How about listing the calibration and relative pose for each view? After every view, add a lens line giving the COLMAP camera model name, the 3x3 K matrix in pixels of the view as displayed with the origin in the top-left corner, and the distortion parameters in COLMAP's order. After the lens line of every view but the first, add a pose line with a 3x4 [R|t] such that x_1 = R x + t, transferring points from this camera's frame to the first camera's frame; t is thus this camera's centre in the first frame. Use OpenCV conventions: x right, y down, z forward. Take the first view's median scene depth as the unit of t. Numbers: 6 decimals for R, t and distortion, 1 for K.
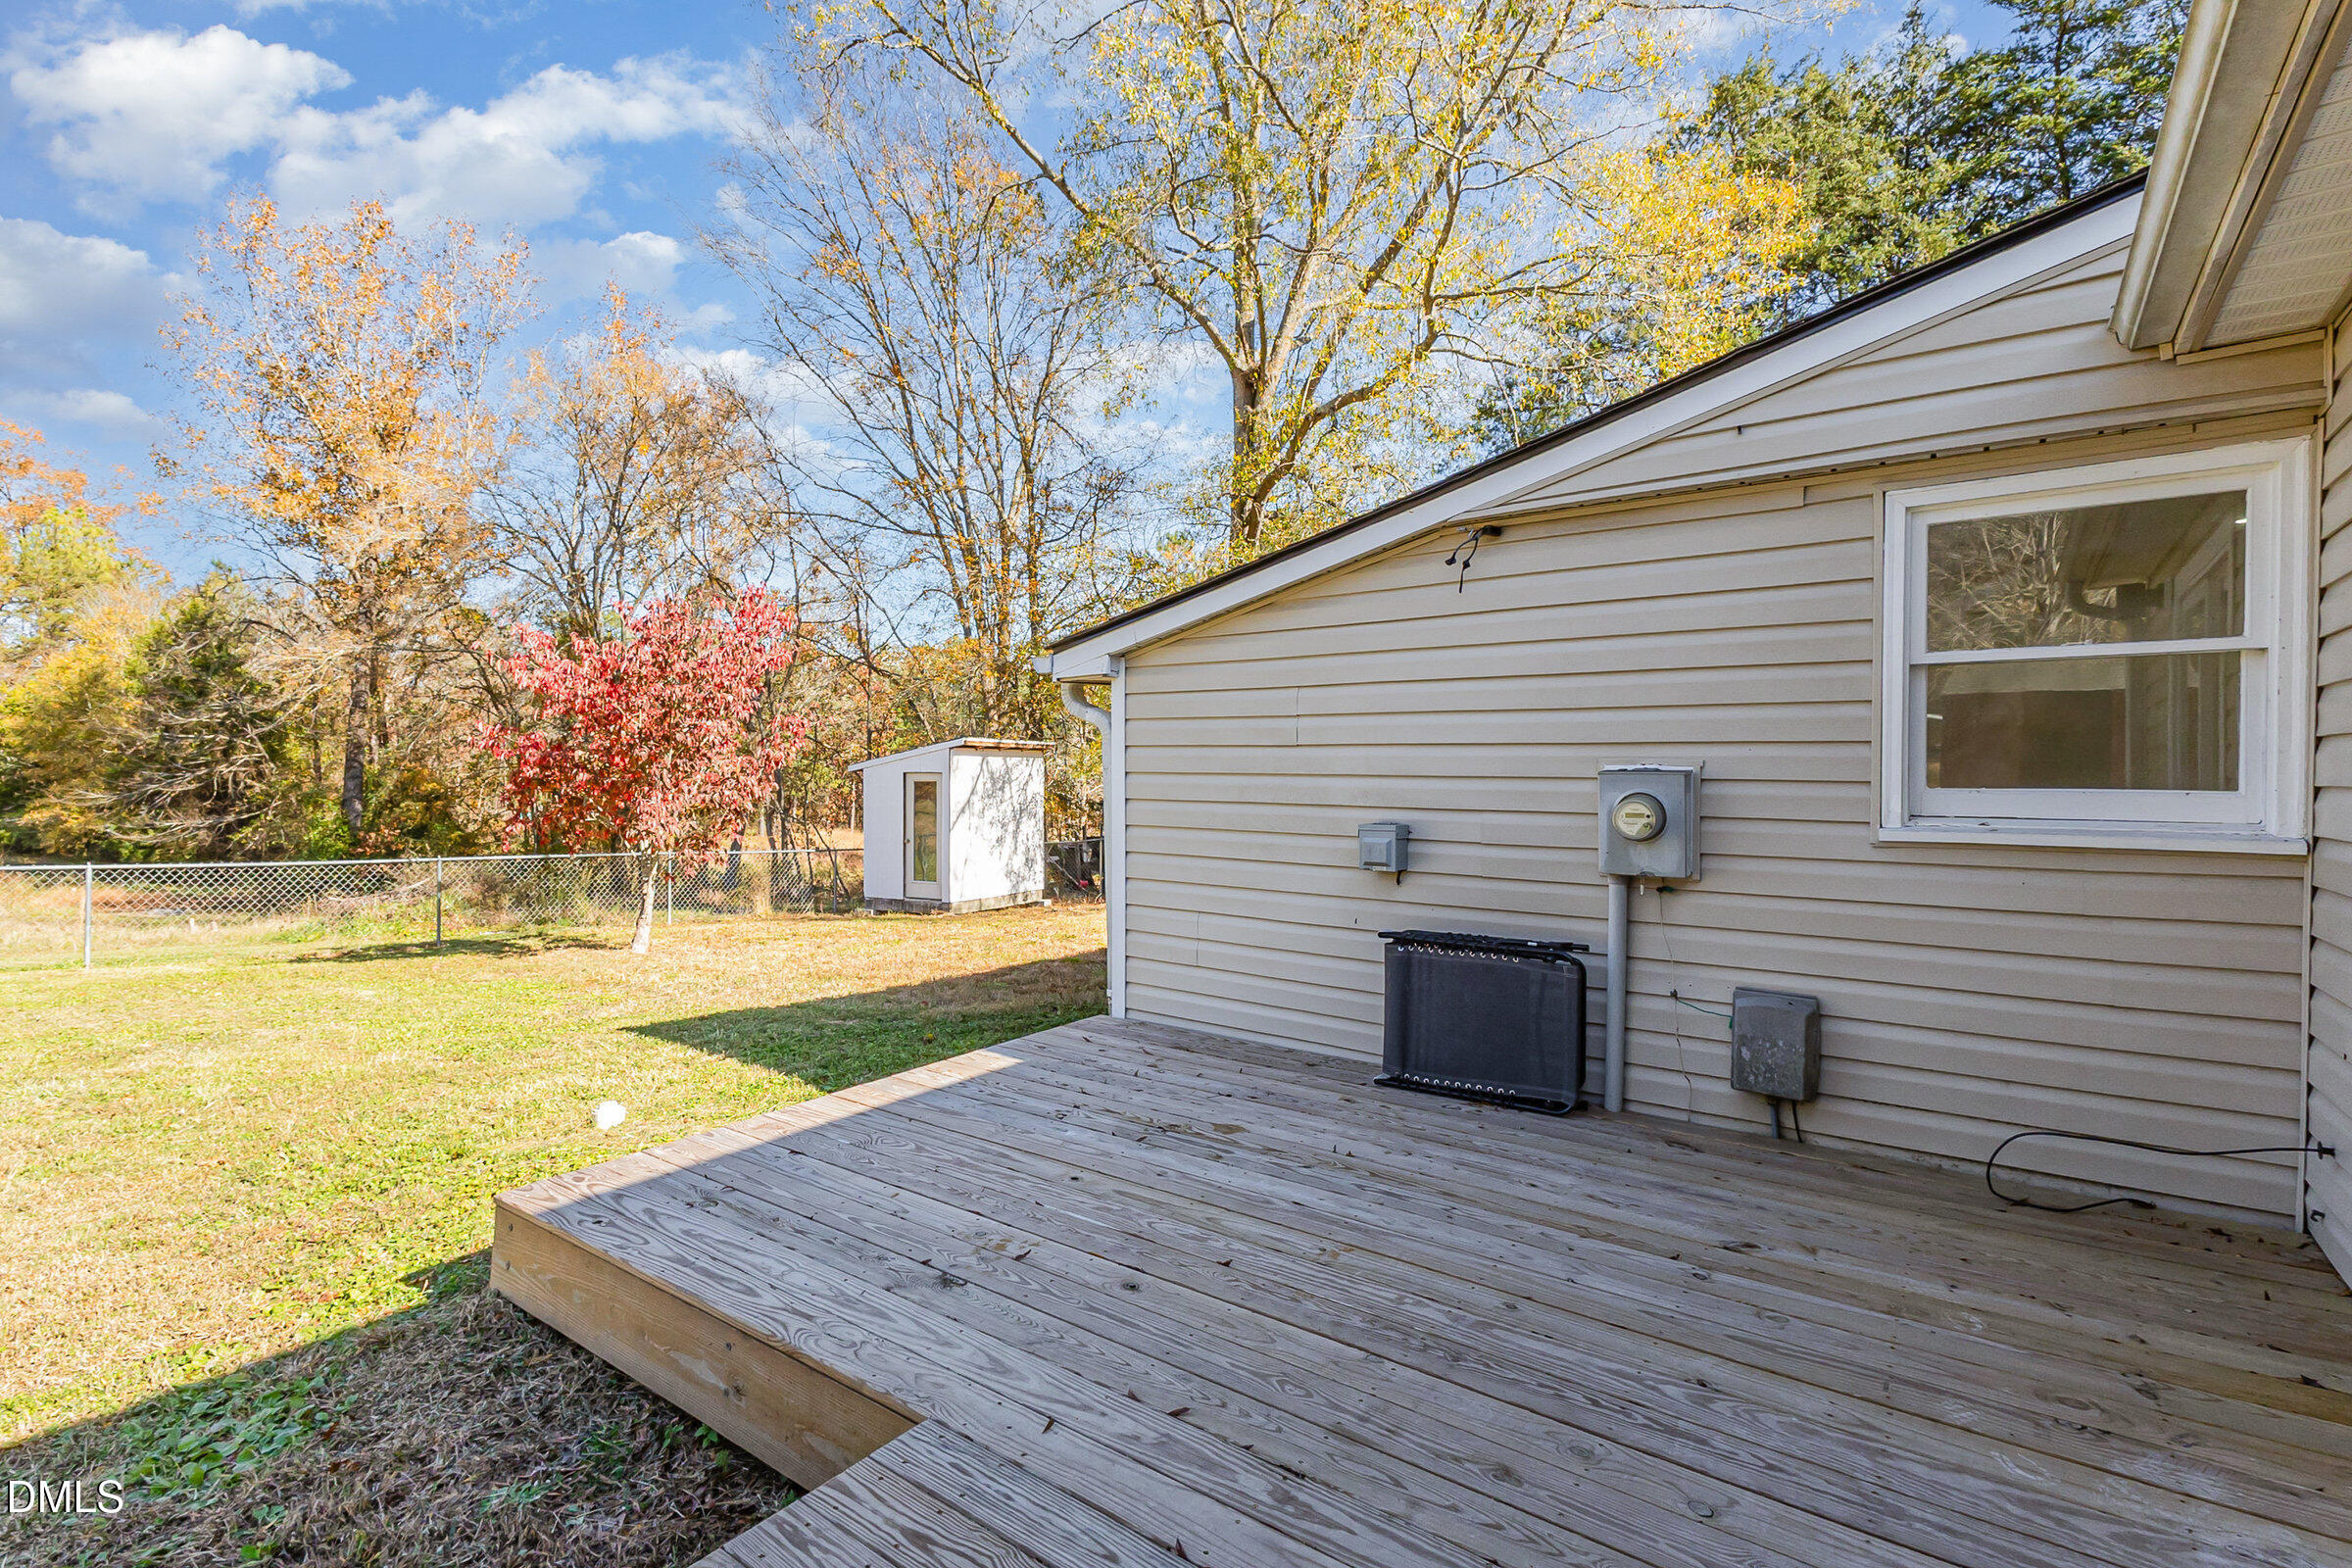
lens RADIAL K [[1094.0, 0, 1181.6], [0, 1094.0, 772.1], [0, 0, 1]] dist [0.019817, 0.000112]
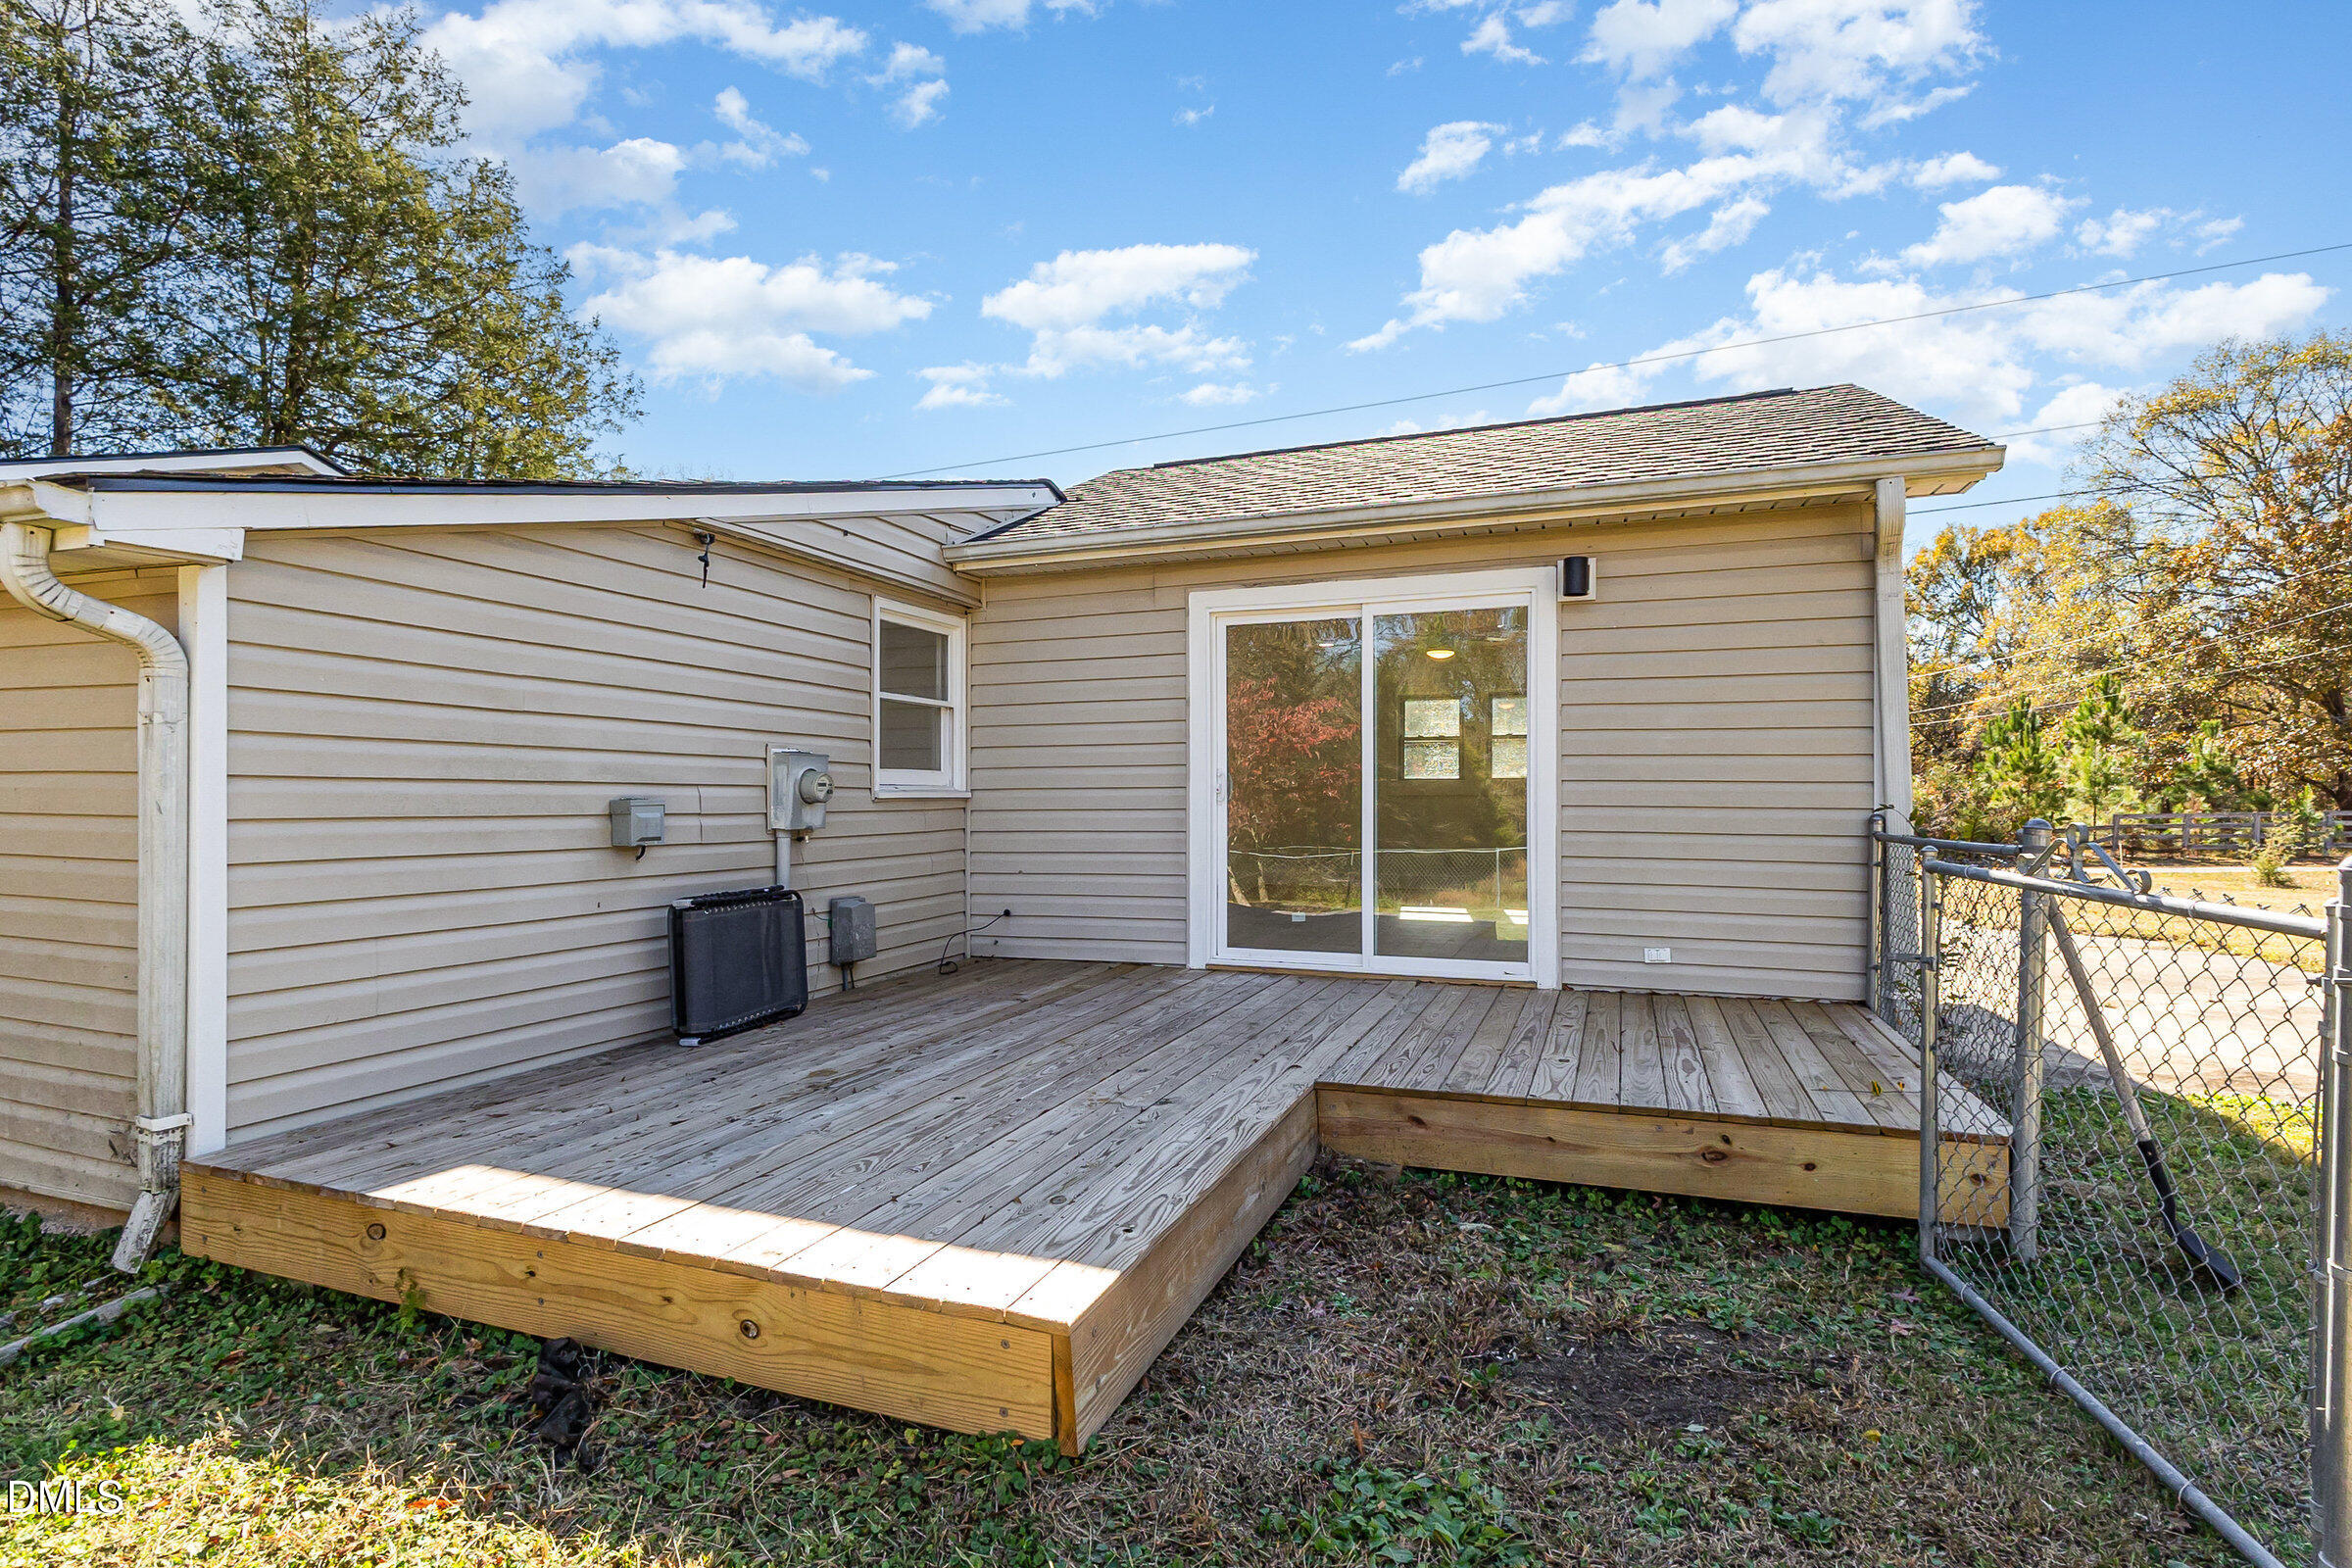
lens RADIAL K [[1102.9, 0, 1182.5], [0, 1102.9, 791.0], [0, 0, 1]] dist [0.003059, 0.000135]
pose [[-0.257614, 0.001816, 0.966246, -1.002699], [0.008096, 0.999967, 0.000279, 0.048130], [-0.966214, 0.007894, -0.257620, 0.862022]]
